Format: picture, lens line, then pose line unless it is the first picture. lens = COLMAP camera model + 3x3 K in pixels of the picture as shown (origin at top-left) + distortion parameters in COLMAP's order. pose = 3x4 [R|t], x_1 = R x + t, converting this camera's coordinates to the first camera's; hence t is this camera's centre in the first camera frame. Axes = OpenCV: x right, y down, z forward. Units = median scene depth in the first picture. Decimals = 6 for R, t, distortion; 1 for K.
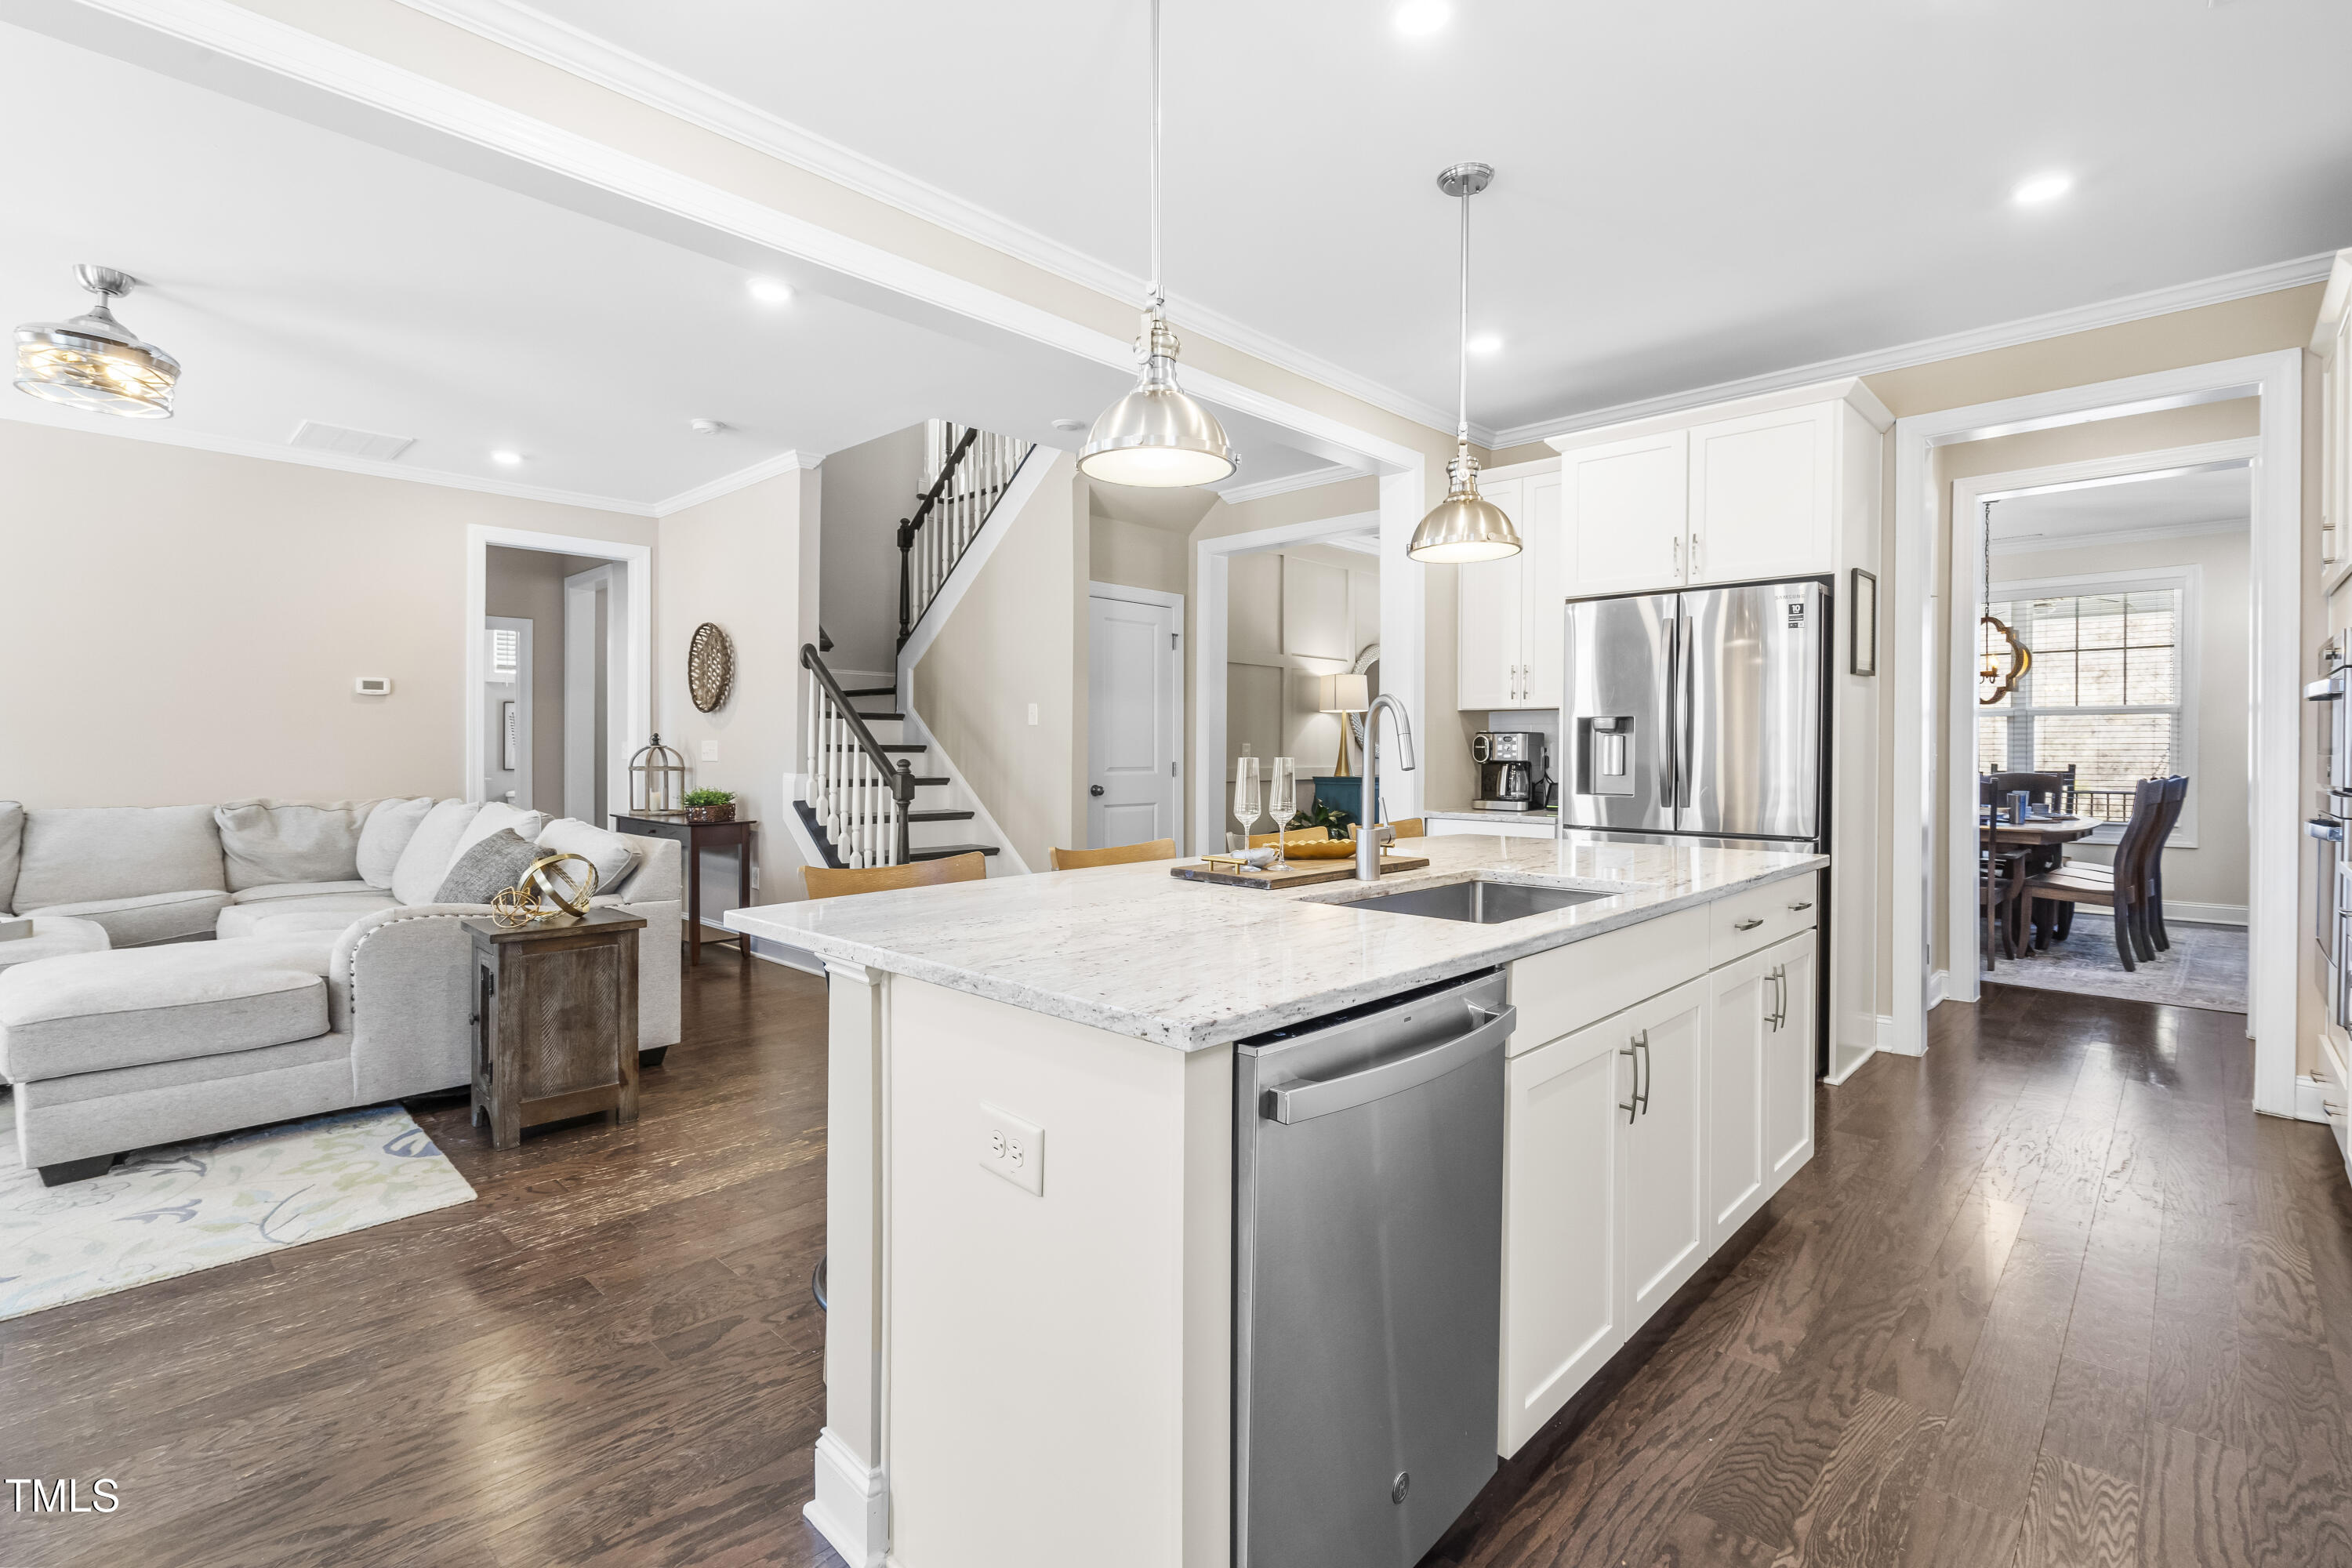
lens RADIAL K [[1089.5, 0, 1169.3], [0, 1089.5, 738.1], [0, 0, 1]] dist [-0.003805, 0.001498]
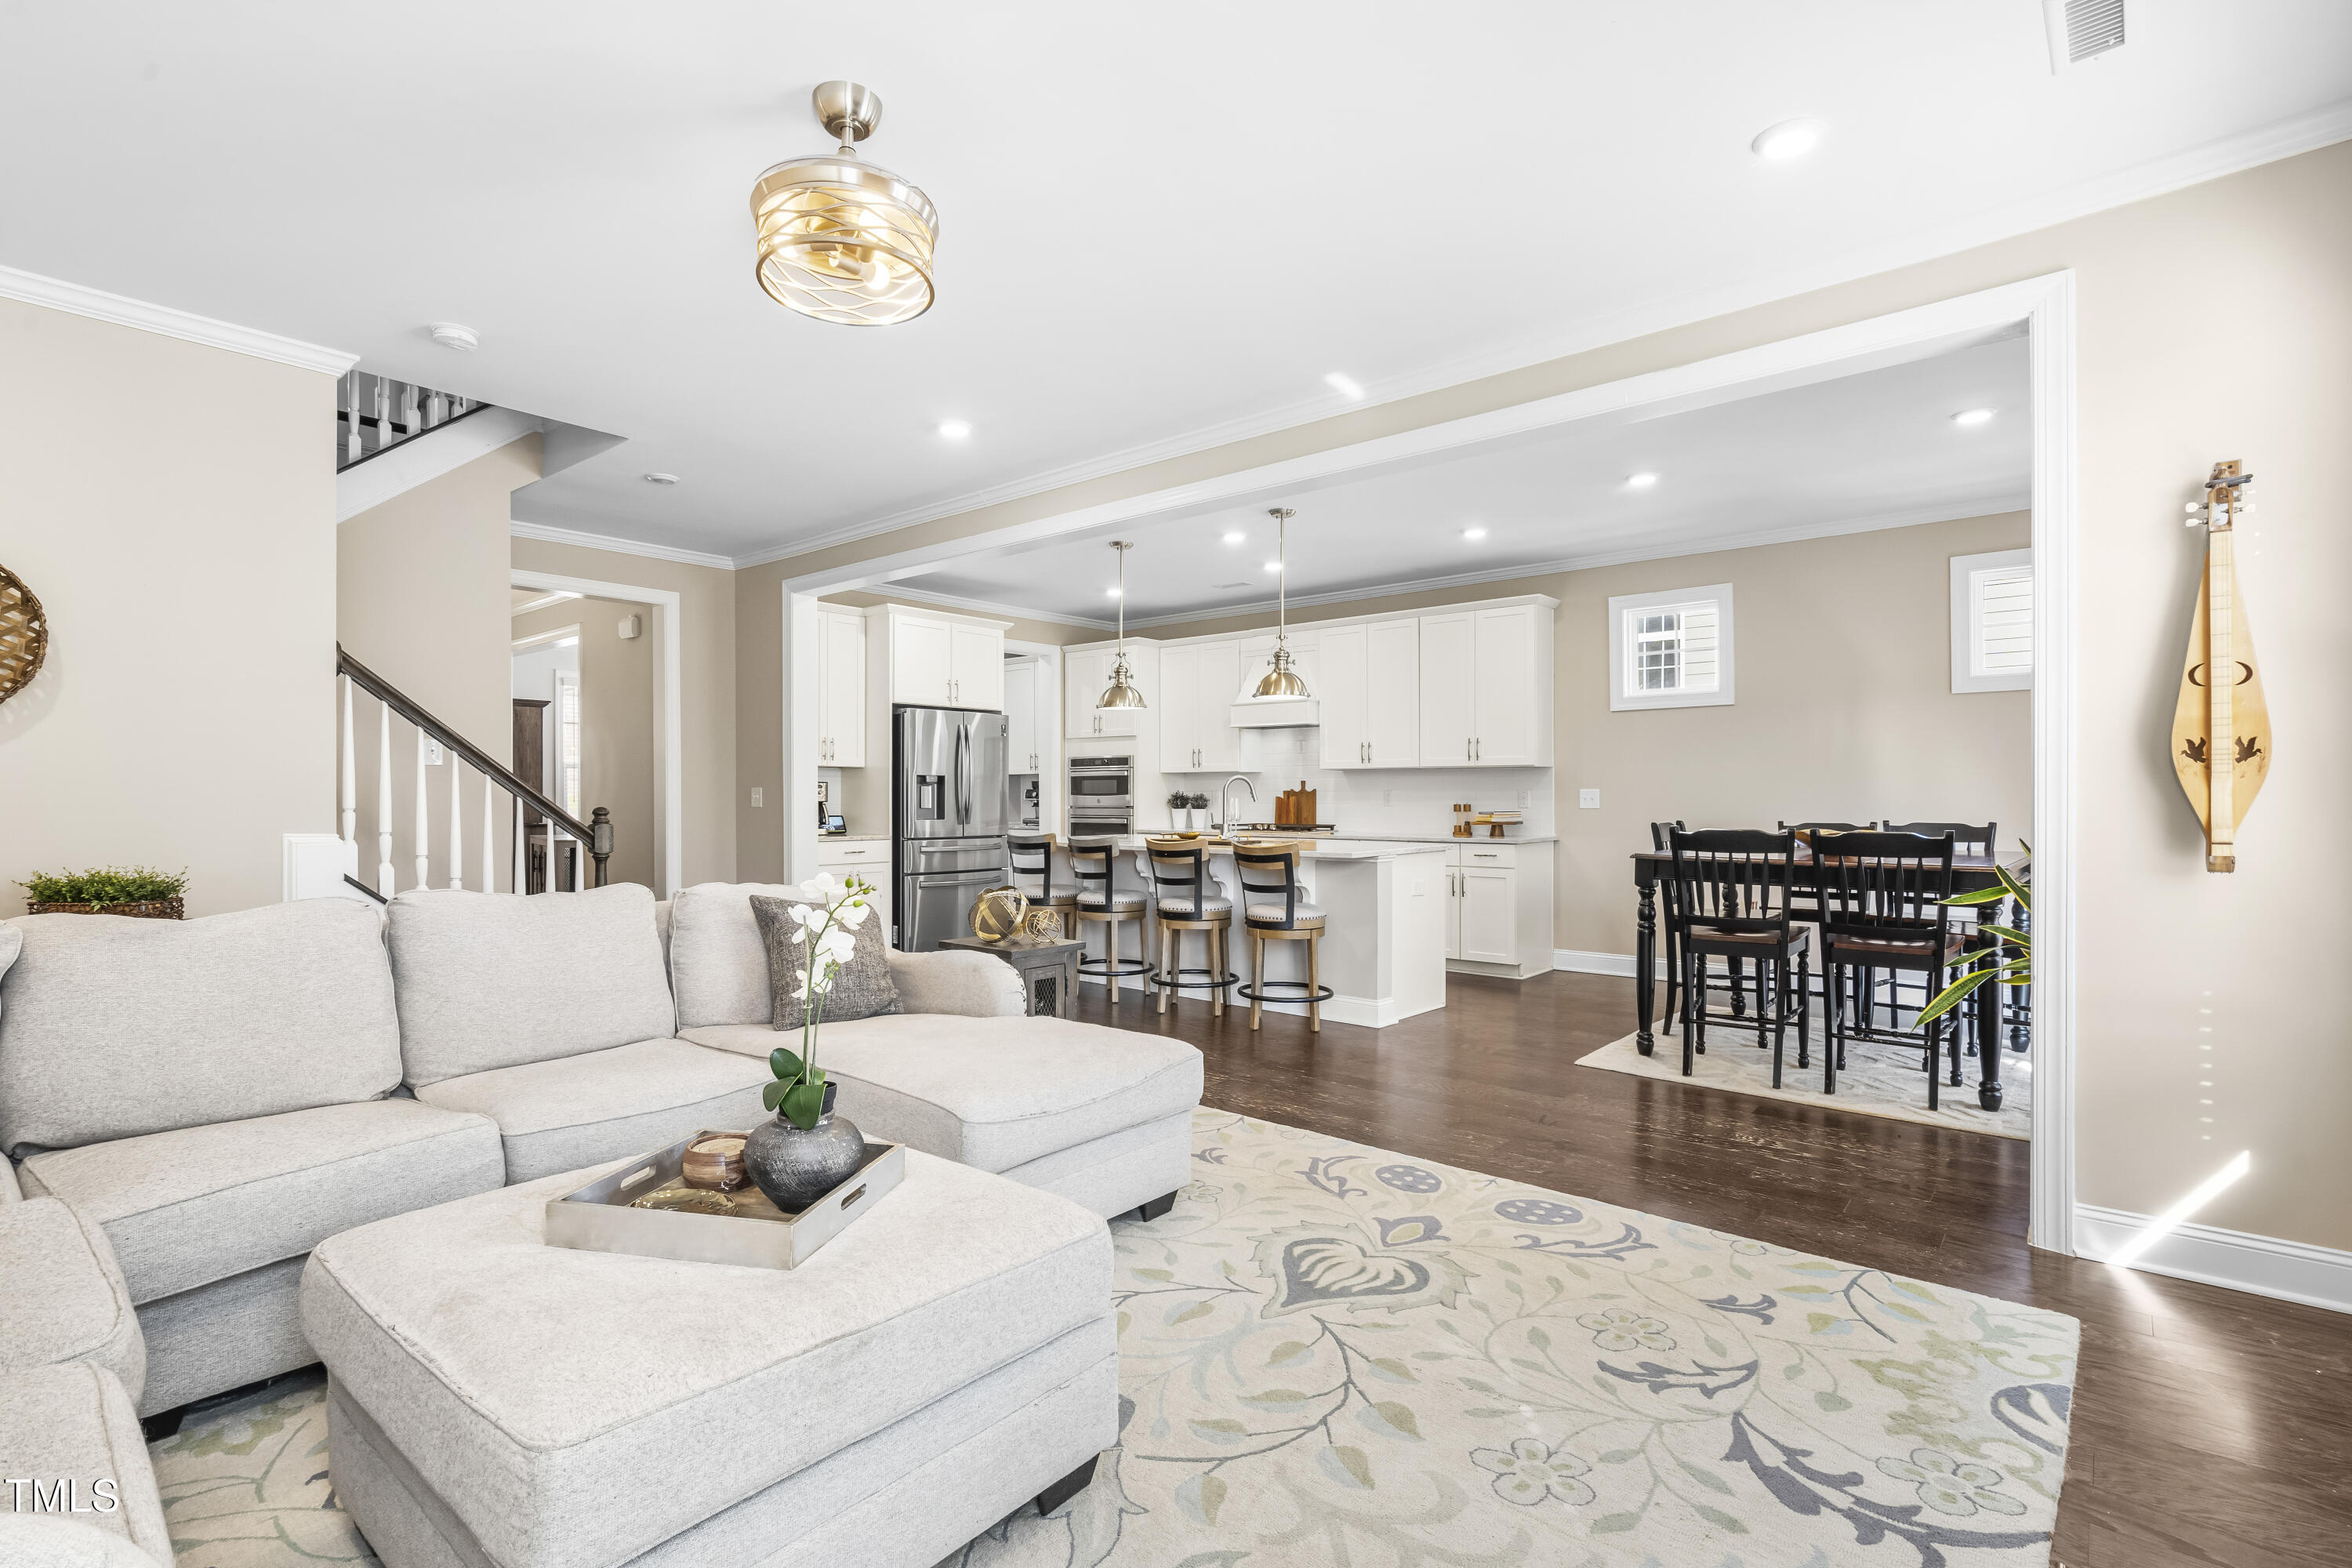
lens RADIAL K [[1087.6, 0, 1181.5], [0, 1087.6, 777.5], [0, 0, 1]] dist [-0.003856, 0.003655]
pose [[-0.056187, 0.009947, 0.998371, -1.653478], [-0.012744, 0.999862, -0.010679, -0.003419], [-0.998339, -0.013323, -0.056053, 0.823036]]
